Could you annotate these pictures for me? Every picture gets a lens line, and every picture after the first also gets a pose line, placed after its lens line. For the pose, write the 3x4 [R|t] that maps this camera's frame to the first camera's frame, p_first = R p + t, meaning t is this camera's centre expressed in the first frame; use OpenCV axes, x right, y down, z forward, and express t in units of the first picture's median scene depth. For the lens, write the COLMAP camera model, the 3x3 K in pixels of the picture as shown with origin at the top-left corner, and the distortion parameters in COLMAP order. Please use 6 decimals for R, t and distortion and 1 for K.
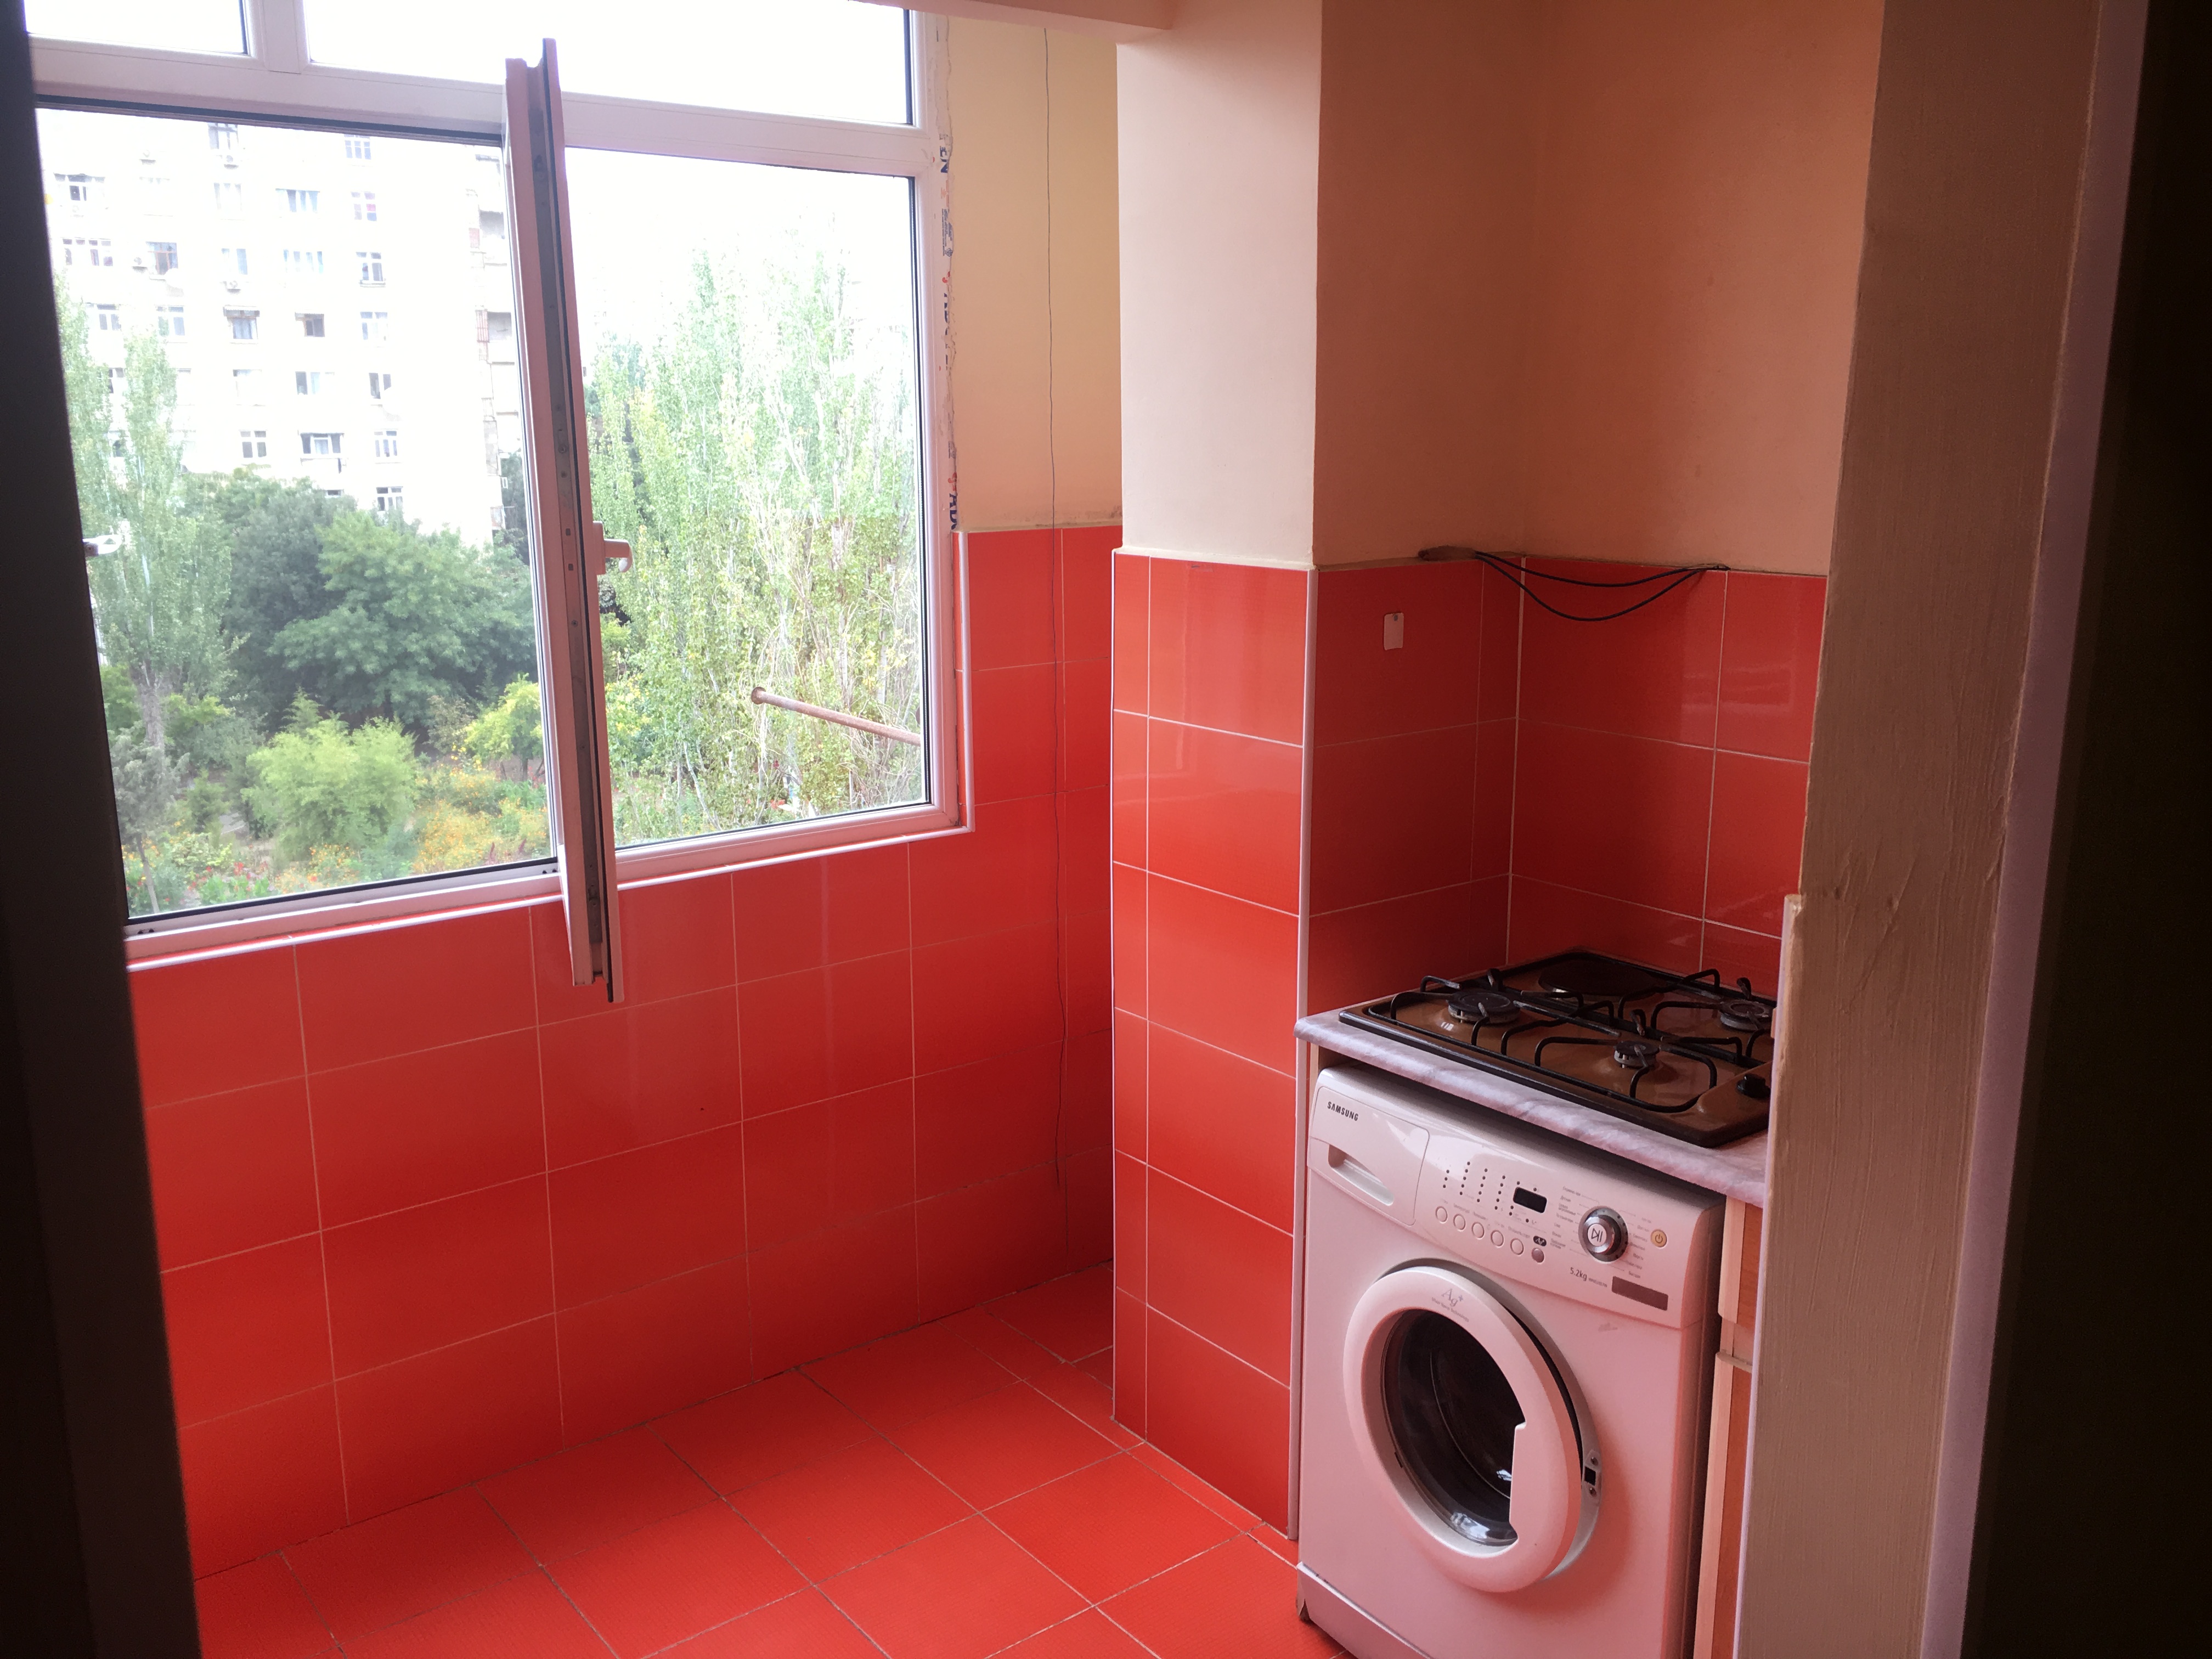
lens RADIAL K [[1860.7, 0, 1106.7], [0, 1860.7, 829.0], [0, 0, 1]] dist [-0.000151, 0.001065]
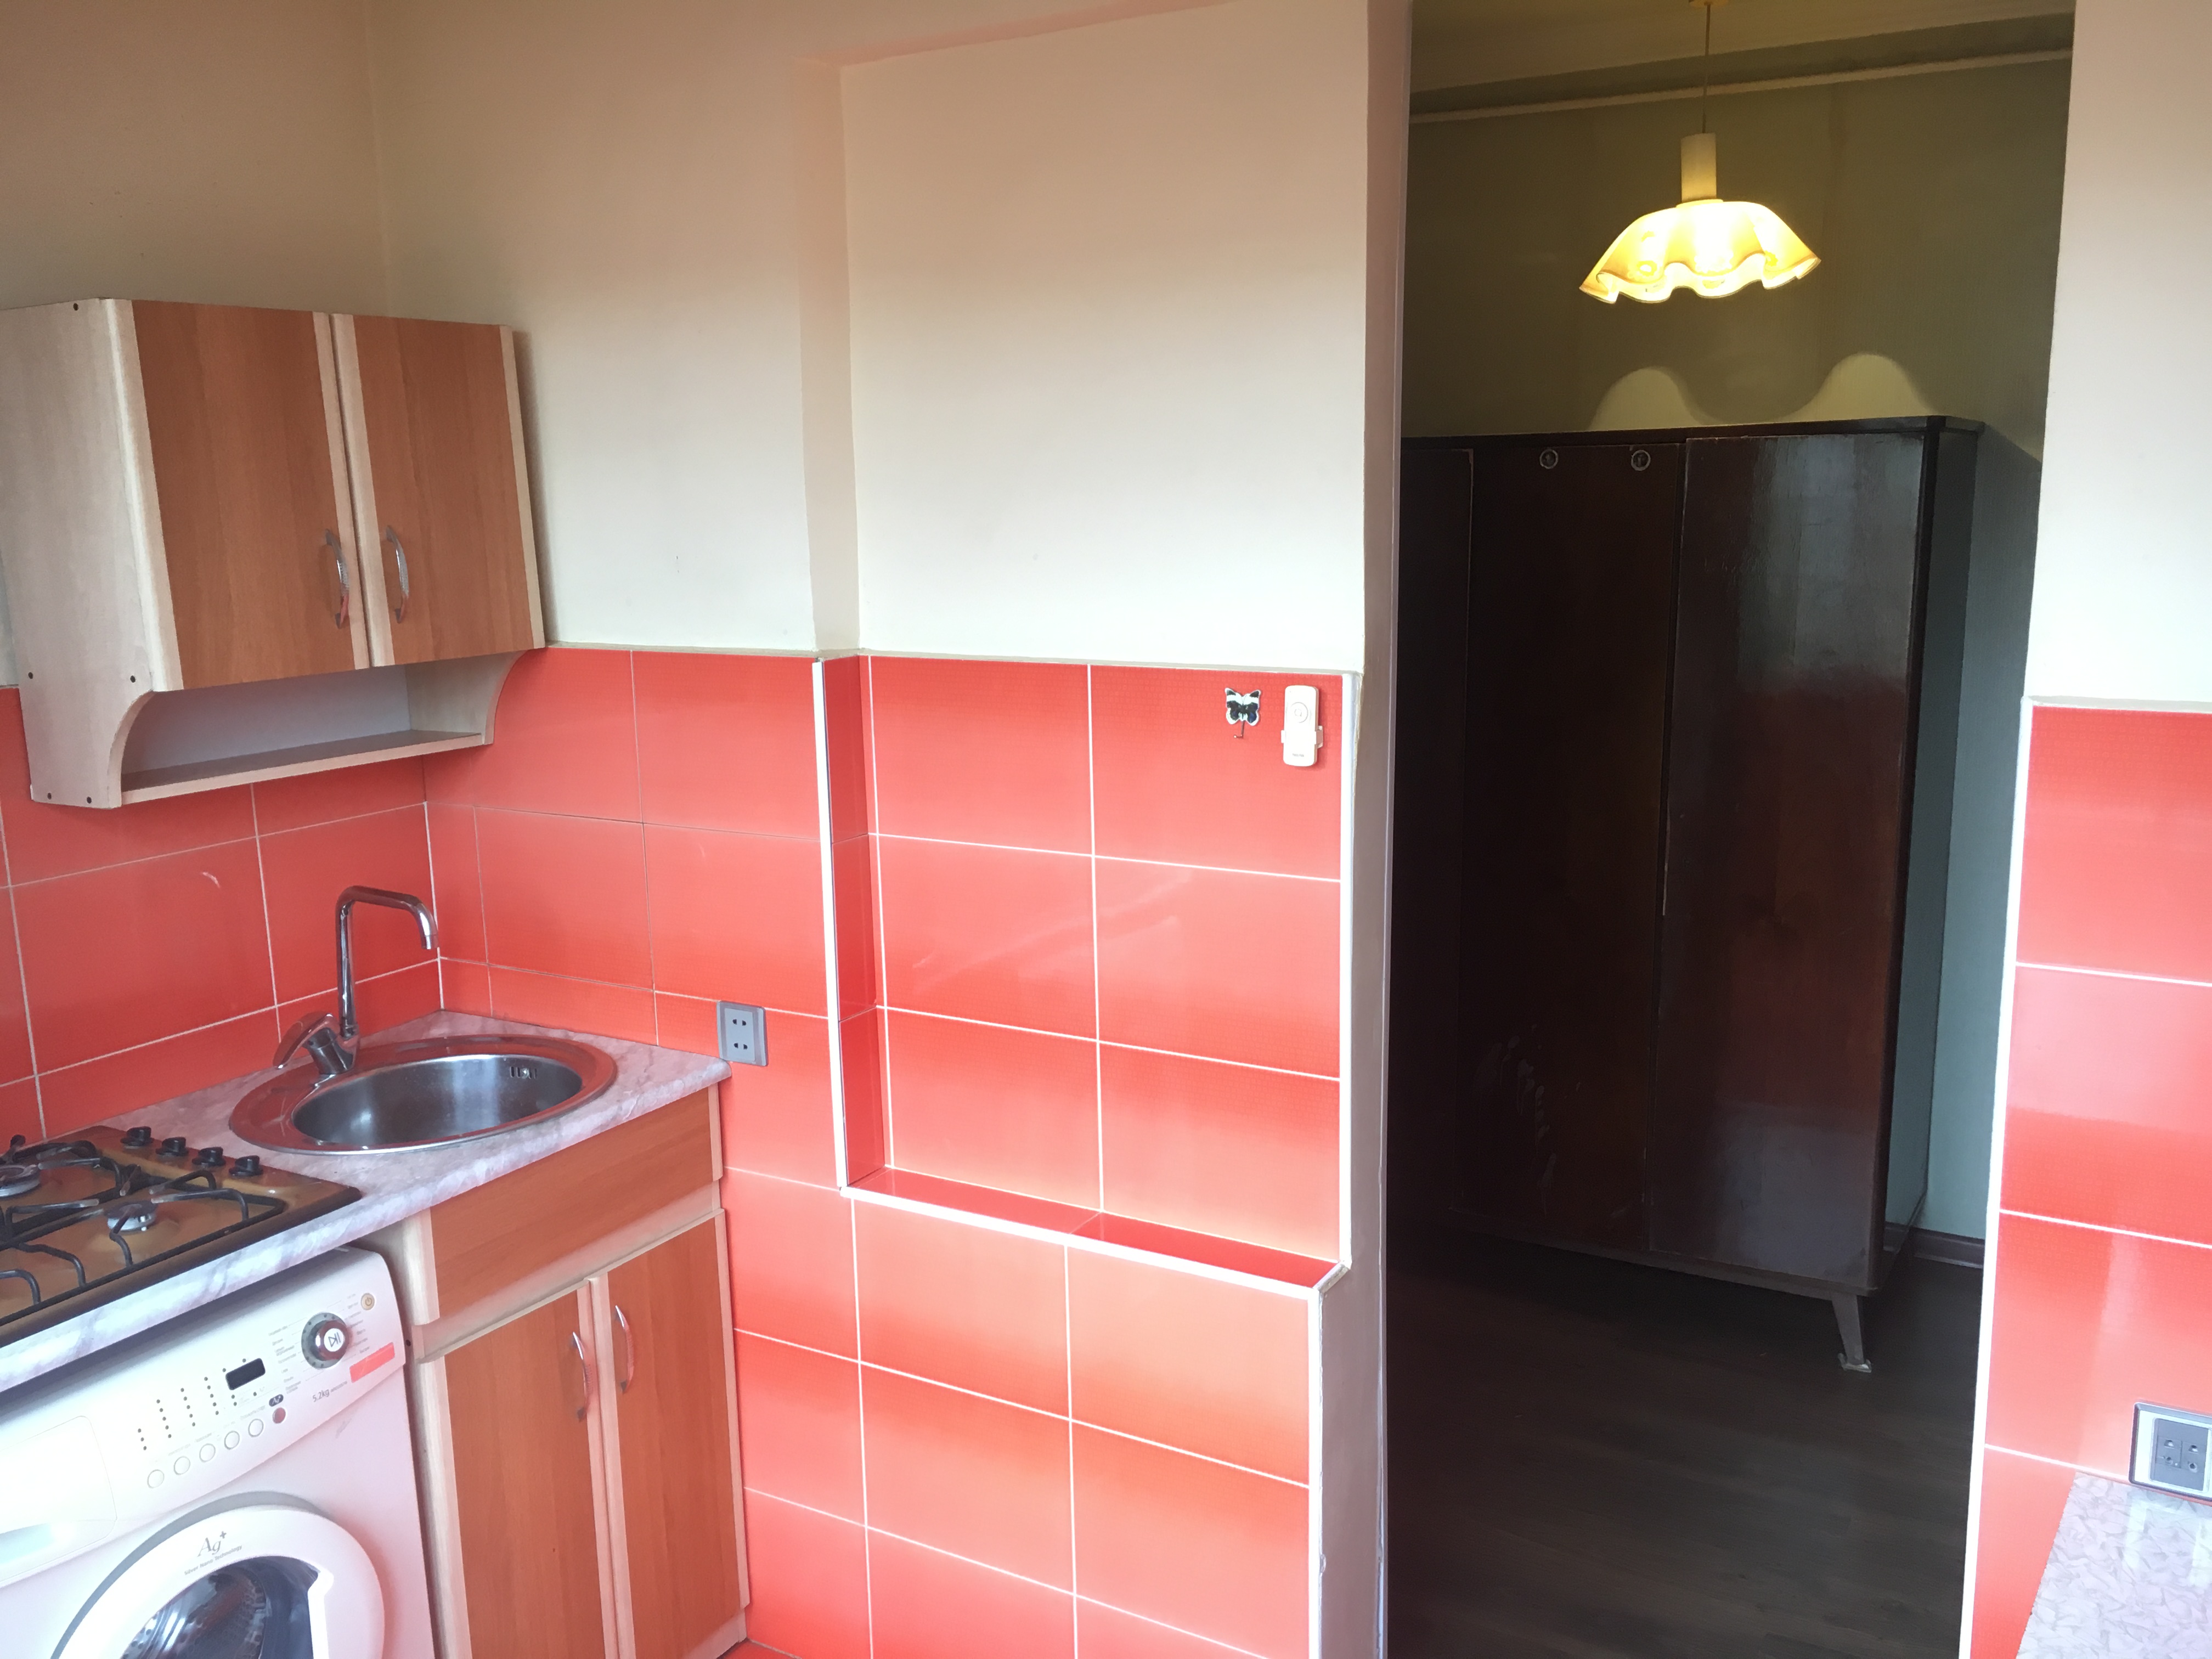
lens RADIAL K [[1860.7, 0, 1107.4], [0, 1860.7, 830.5], [0, 0, 1]] dist [-0.000151, 0.001065]
pose [[-0.368645, -0.164888, 0.914829, -0.732654], [0.231274, 0.936928, 0.262067, -0.194349], [-0.900341, 0.308185, -0.307259, 0.842177]]
